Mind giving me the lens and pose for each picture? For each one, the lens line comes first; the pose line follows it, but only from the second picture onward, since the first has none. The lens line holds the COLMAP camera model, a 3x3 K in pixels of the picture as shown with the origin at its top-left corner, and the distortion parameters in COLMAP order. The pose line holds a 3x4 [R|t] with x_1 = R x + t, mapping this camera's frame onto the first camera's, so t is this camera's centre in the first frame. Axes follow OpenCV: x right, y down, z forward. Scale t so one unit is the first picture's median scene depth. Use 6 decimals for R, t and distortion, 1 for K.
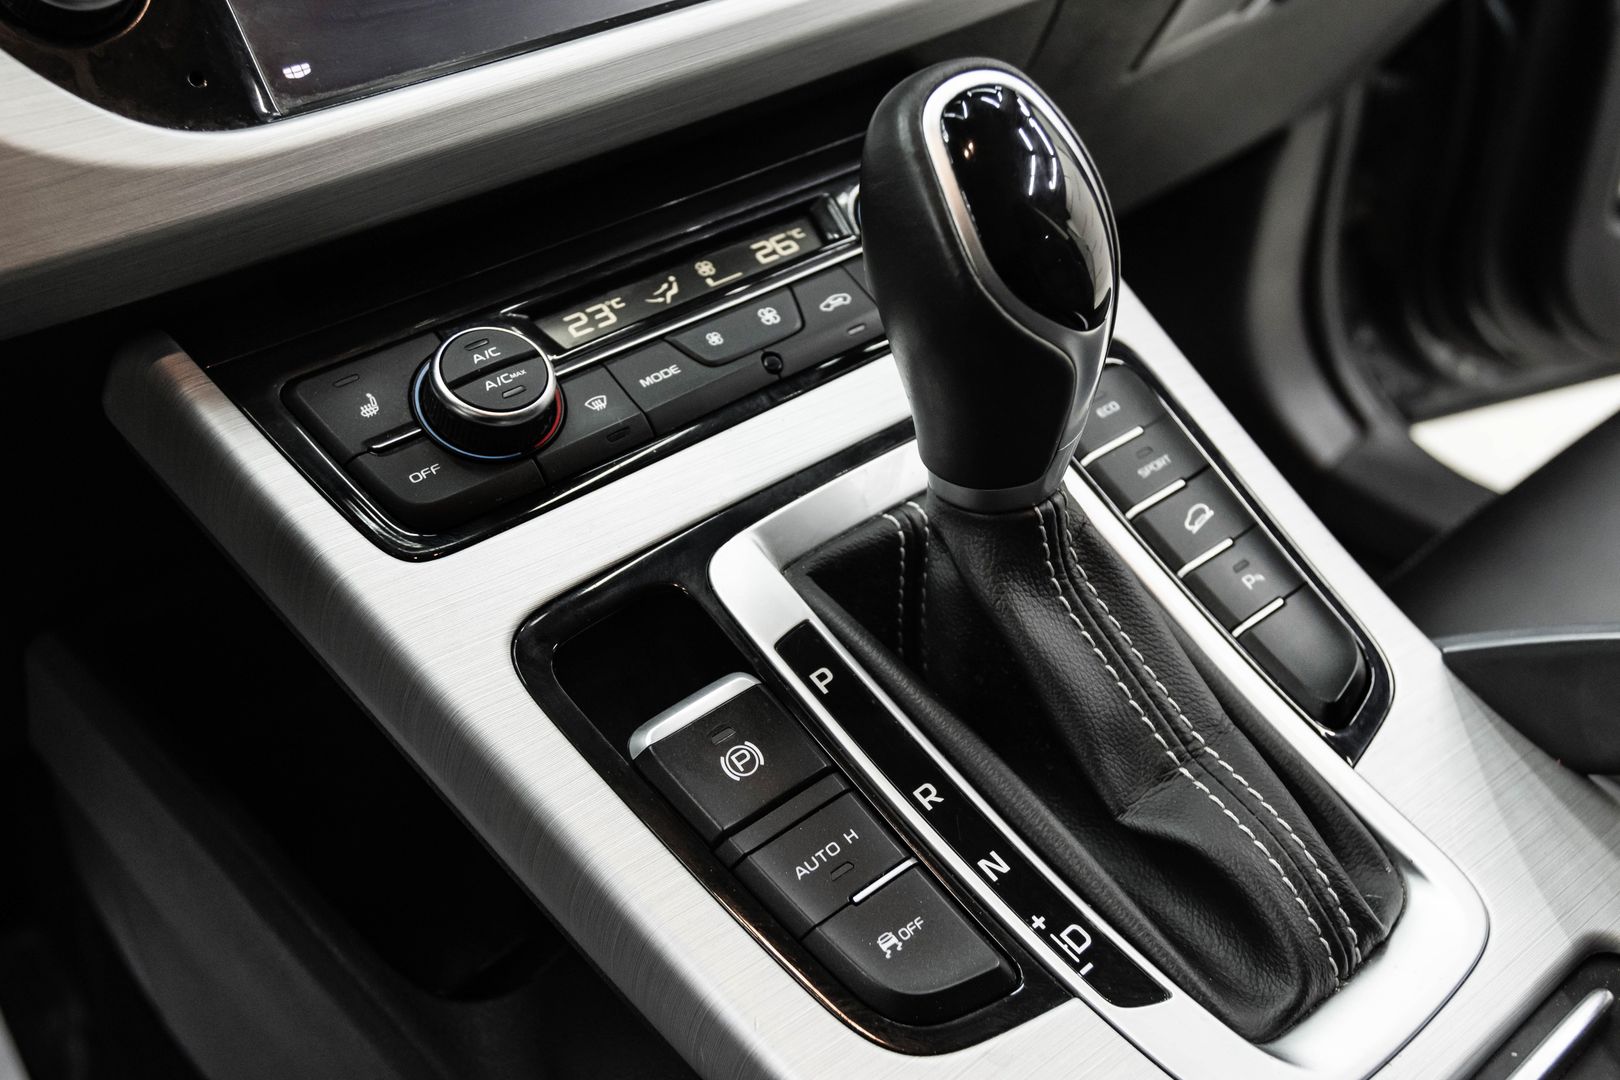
lens RADIAL K [[1650.0, 0, 810.0], [0, 1650.0, 540.0], [0, 0, 1]] dist [0.006375, -0.003673]
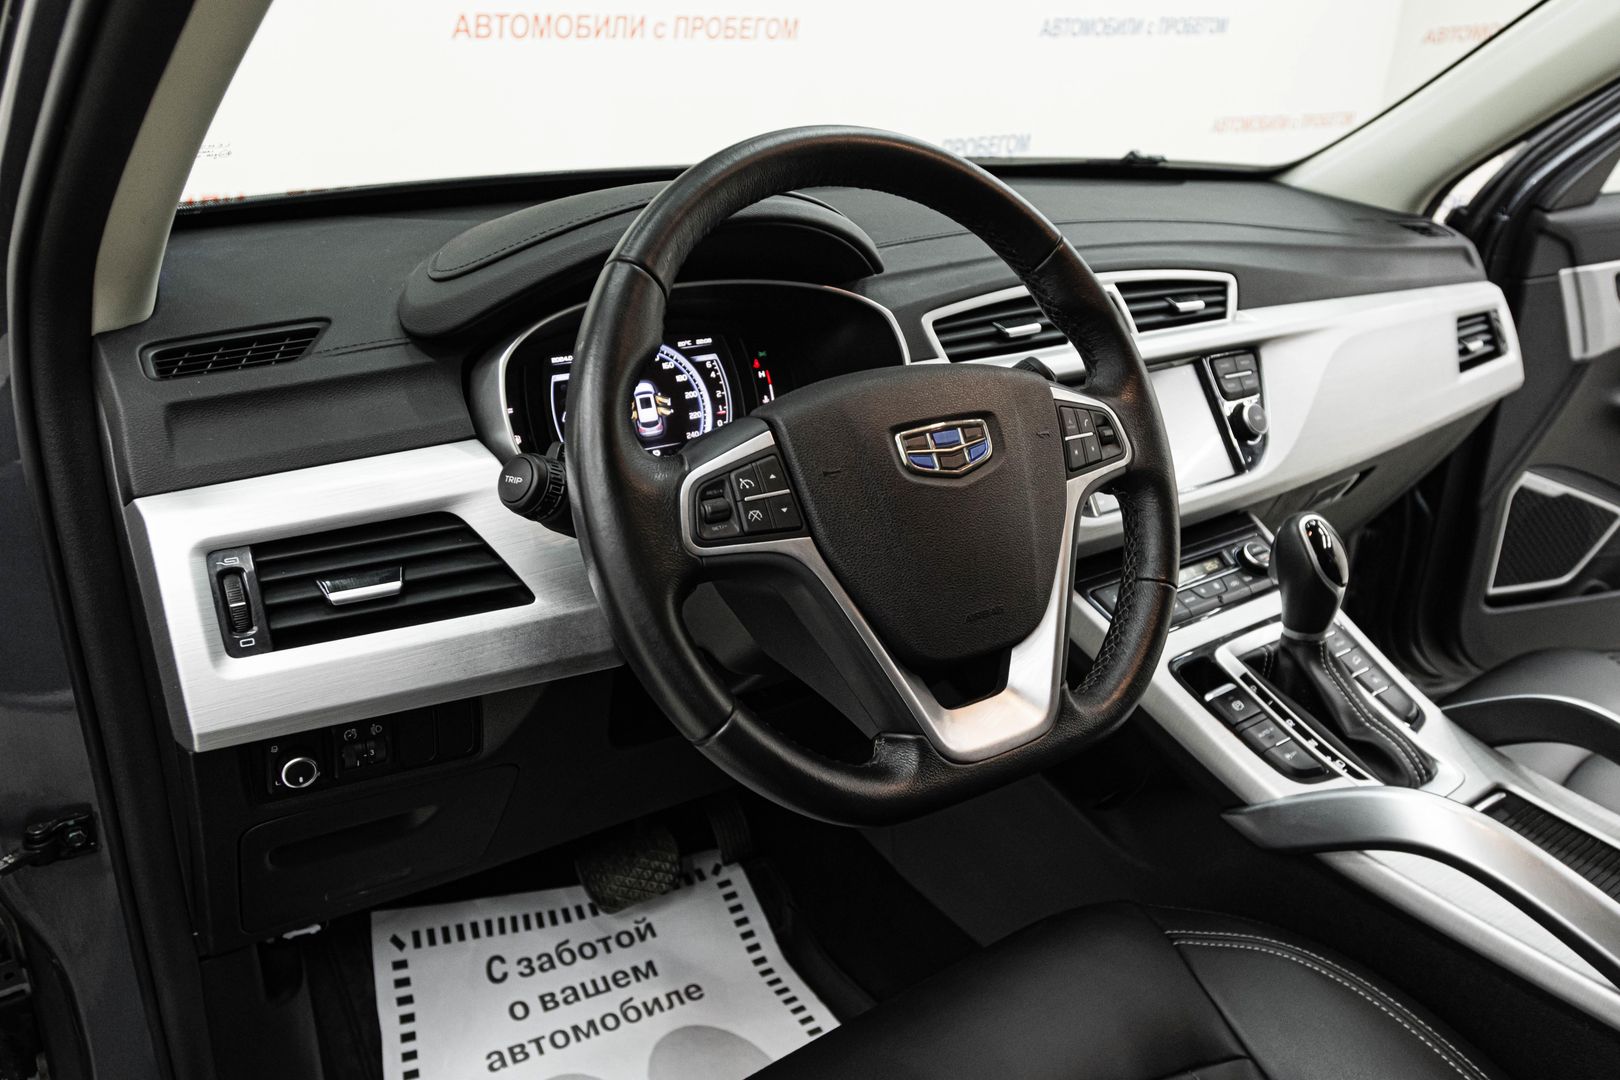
lens RADIAL K [[1196.0, 0, 823.8], [0, 1196.0, 563.9], [0, 0, 1]] dist [-0.004214, 0.000301]
pose [[0.995952, 0.061269, -0.065767, -0.720977], [-0.074539, 0.971874, -0.223394, 0.448500], [0.050230, 0.227392, 0.972507, -1.451875]]
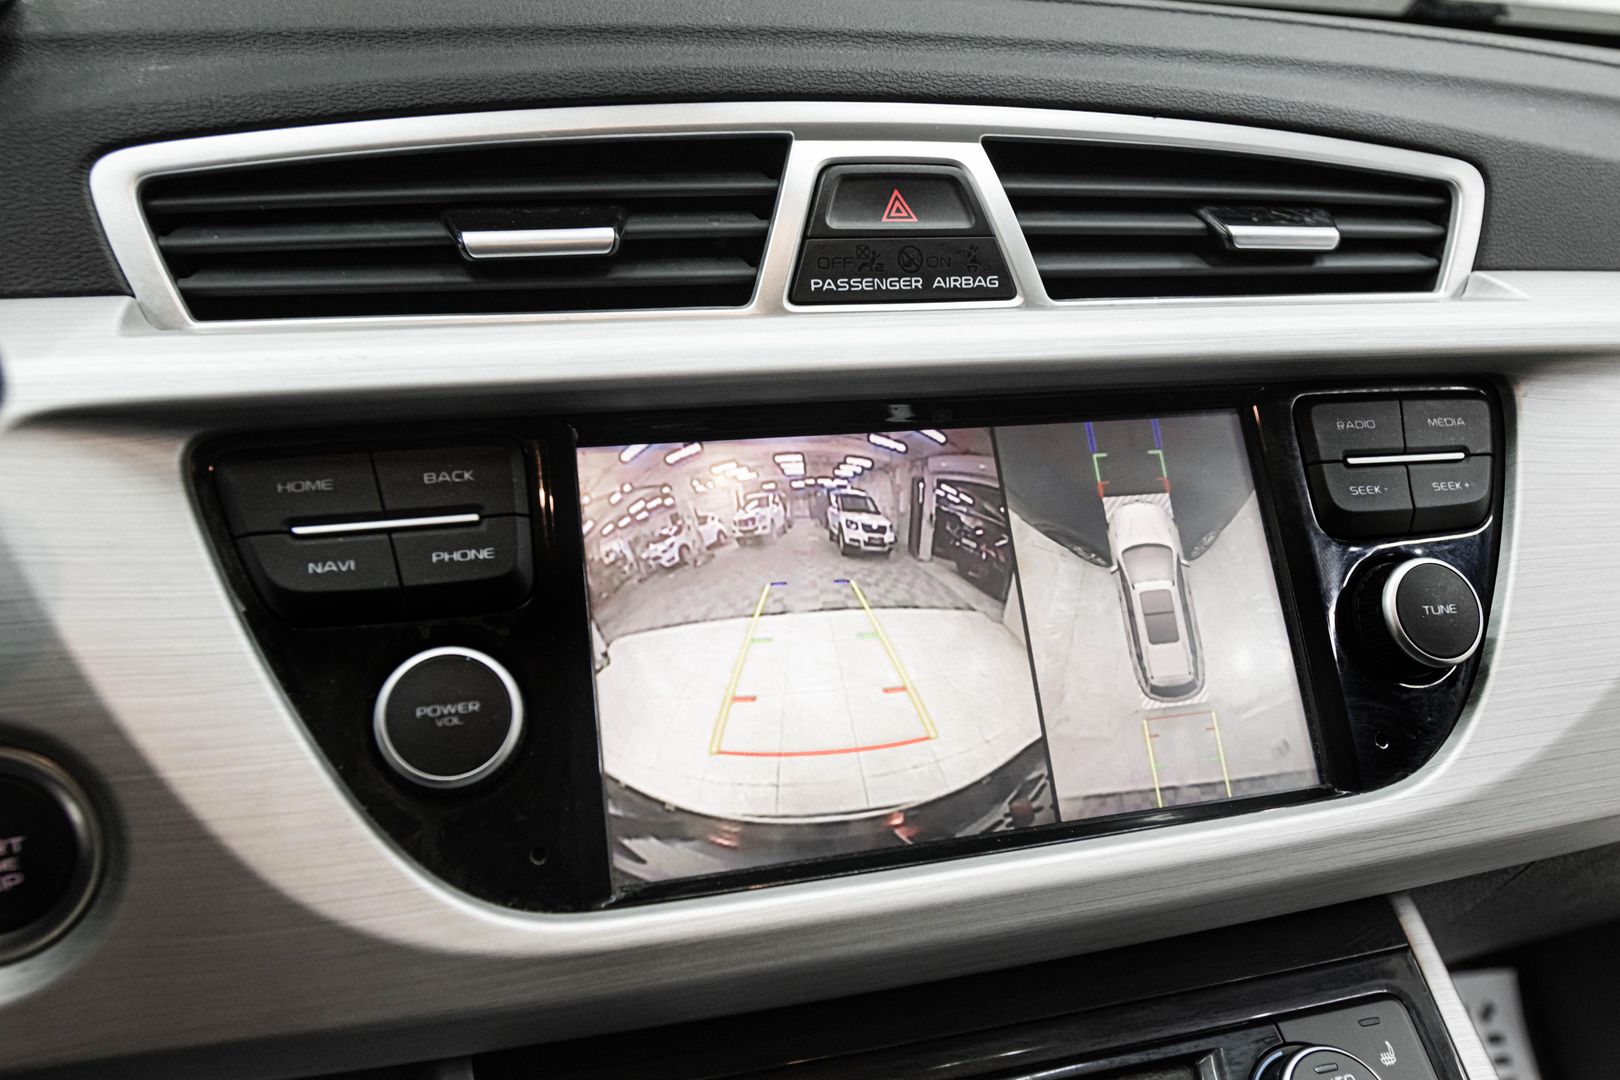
lens RADIAL K [[1151.1, 0, 810.0], [0, 1151.1, 540.0], [0, 0, 1]] dist [-0.002527, 0.000434]
pose [[0.886271, 0.185877, -0.424232, 0.028425], [-0.289938, 0.936927, -0.195201, -0.352047], [0.361191, 0.296002, 0.884264, 0.377025]]
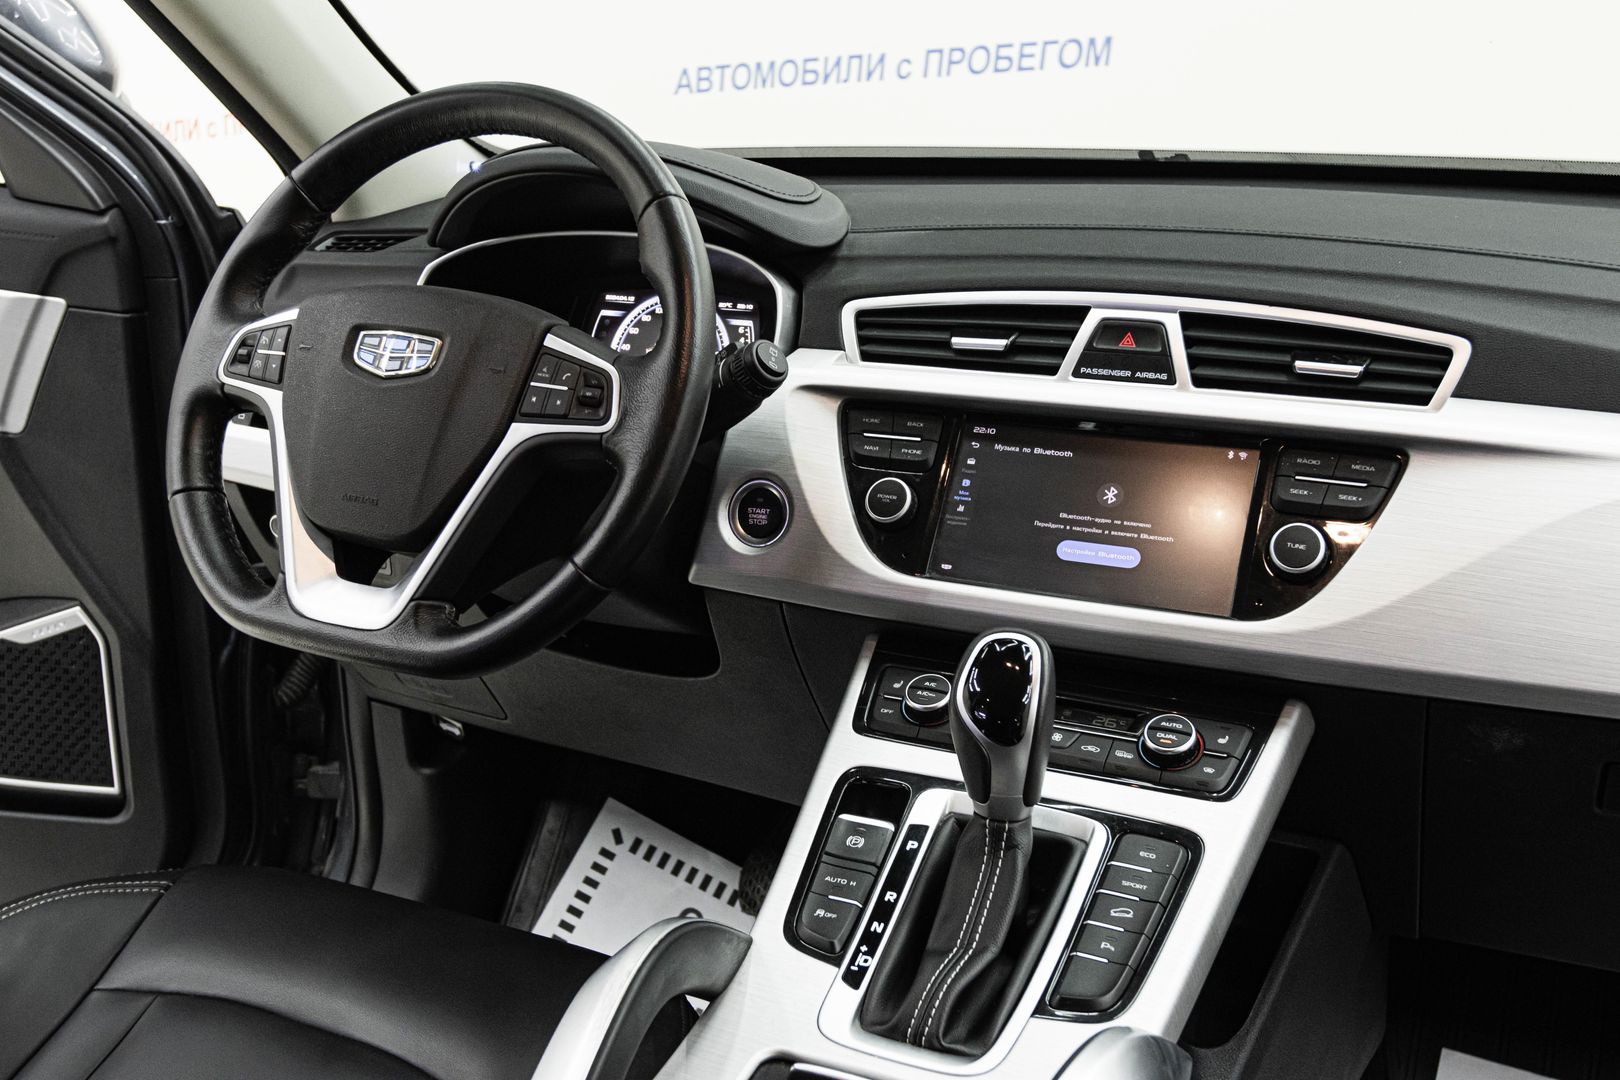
lens RADIAL K [[1650.0, 0, 810.0], [0, 1650.0, 540.0], [0, 0, 1]] dist [0.006375, -0.003673]
pose [[0.369443, 0.262341, -0.891454, 1.988516], [-0.540258, 0.841167, 0.023644, -0.266345], [0.756064, 0.472880, 0.452495, -0.395617]]
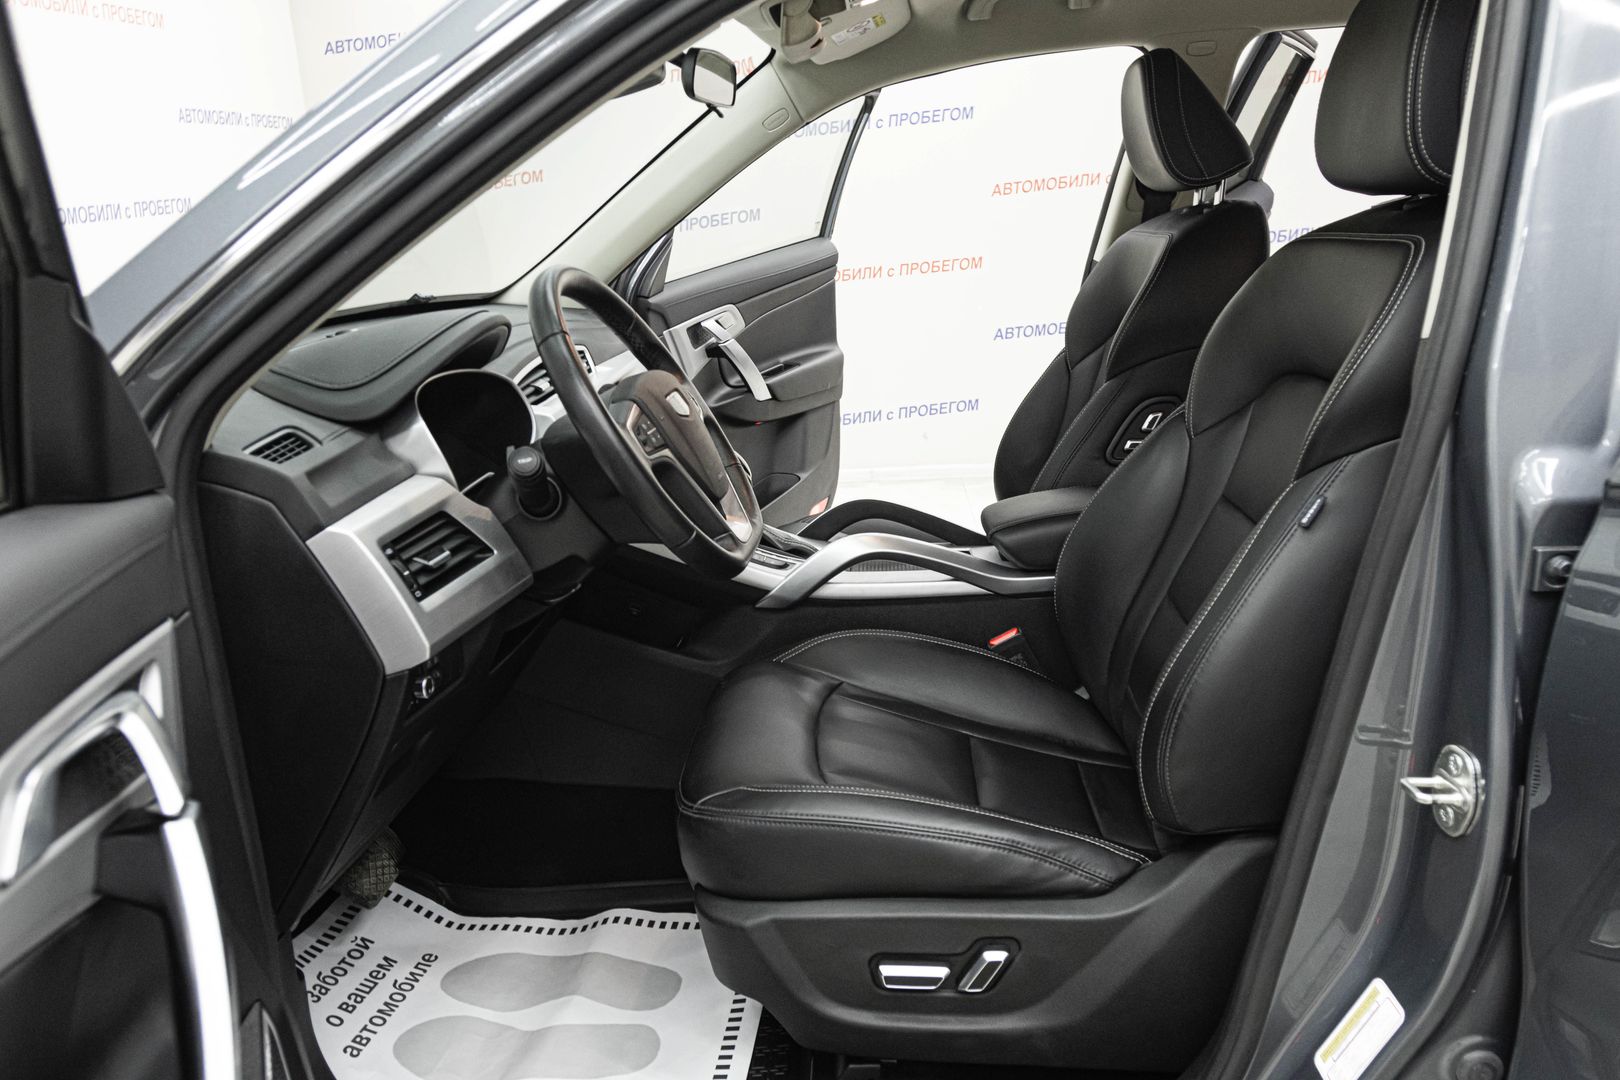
lens RADIAL K [[1196.0, 0, 823.8], [0, 1196.0, 563.9], [0, 0, 1]] dist [-0.004214, 0.000301]
pose [[0.699333, -0.243477, 0.672051, -2.719243], [0.468103, 0.866540, -0.173167, 1.063076], [-0.540197, 0.435691, 0.719973, -2.285806]]
